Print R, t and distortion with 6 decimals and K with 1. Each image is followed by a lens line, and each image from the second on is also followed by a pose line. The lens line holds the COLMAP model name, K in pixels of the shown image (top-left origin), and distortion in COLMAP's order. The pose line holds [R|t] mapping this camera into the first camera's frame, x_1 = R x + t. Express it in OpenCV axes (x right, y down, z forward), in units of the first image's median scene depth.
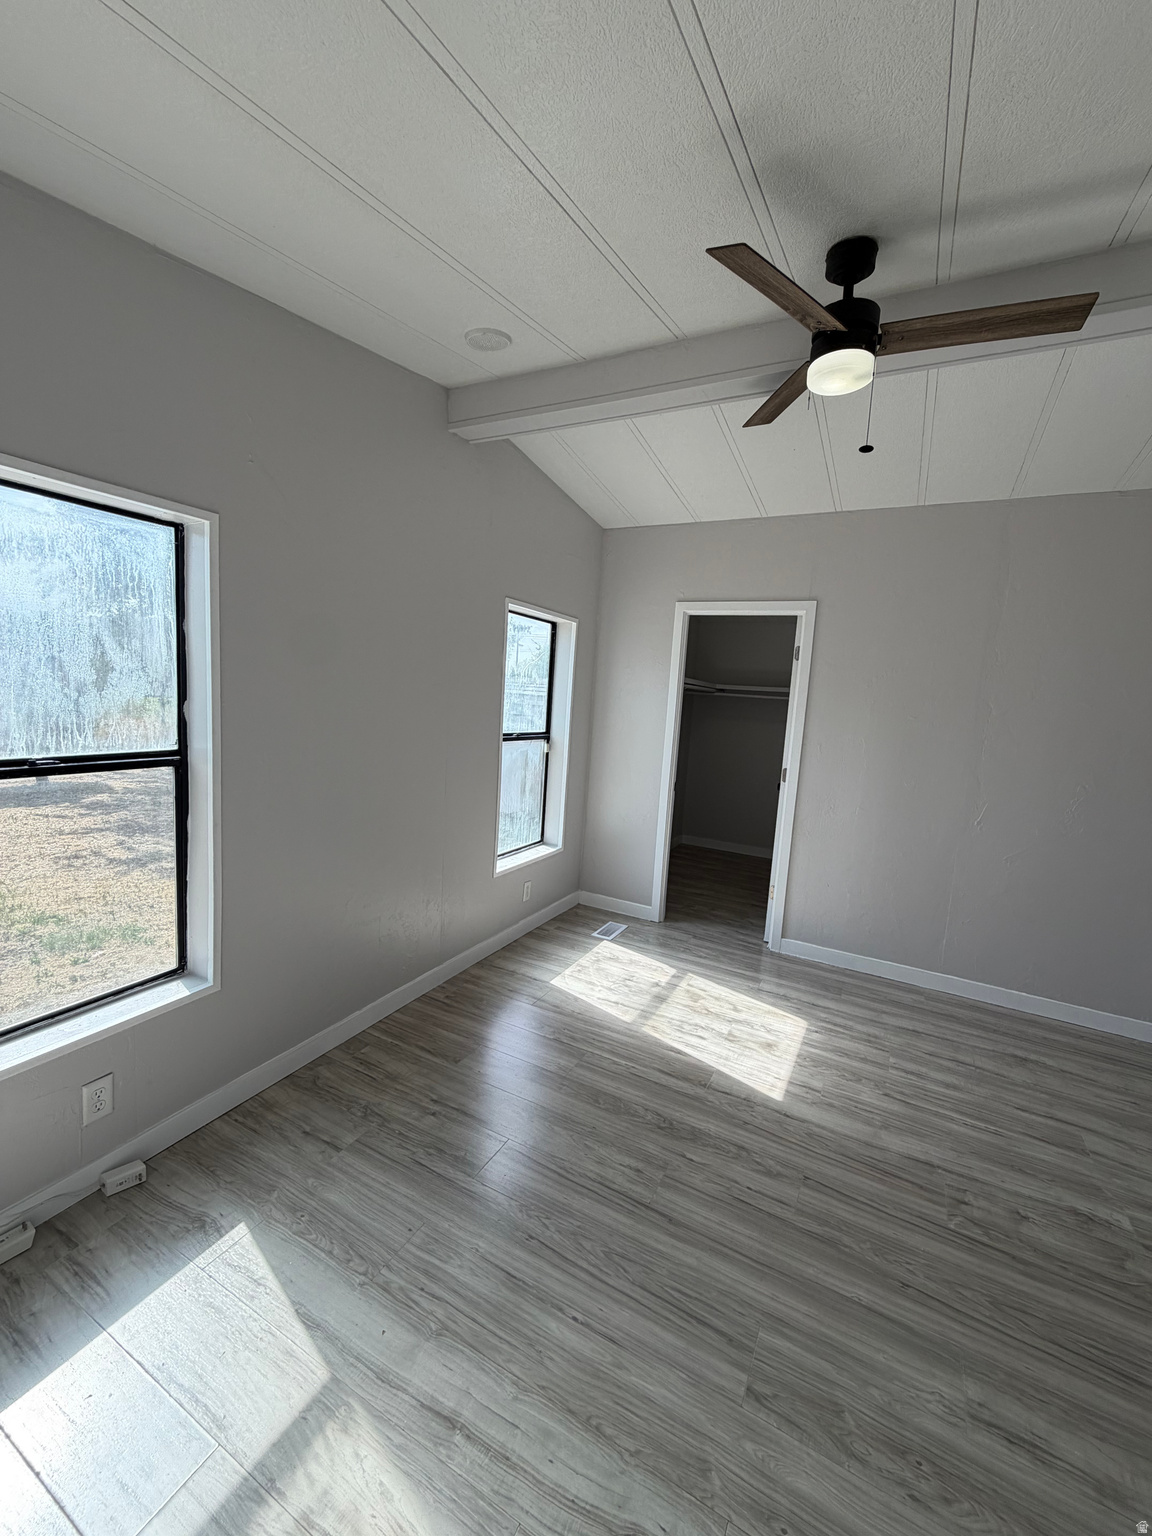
lens RADIAL K [[612.0, 0, 576.5], [0, 612.0, 764.6], [0, 0, 1]] dist [-0.000903, 0.000506]
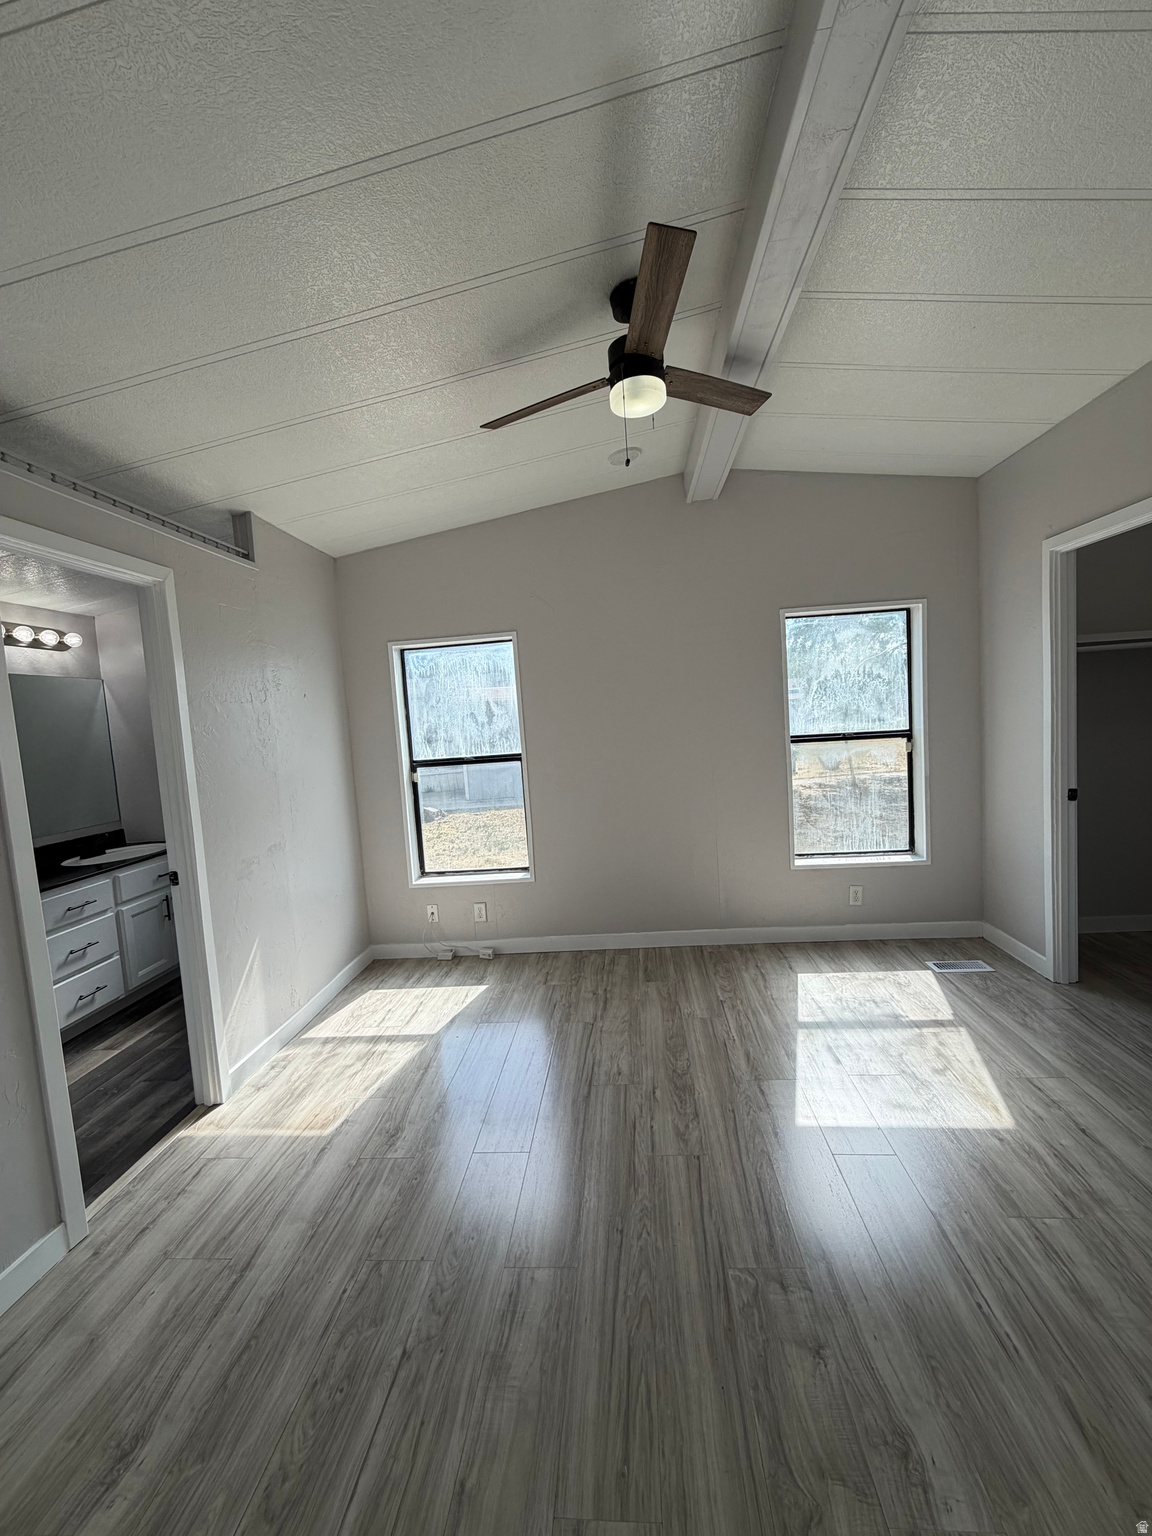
lens RADIAL K [[612.0, 0, 577.6], [0, 612.0, 769.7], [0, 0, 1]] dist [-0.000903, 0.000506]
pose [[0.386868, -0.007409, -0.922105, 0.826954], [-0.016169, 0.999760, -0.014816, 0.038013], [0.921993, 0.020641, 0.386656, 0.279252]]
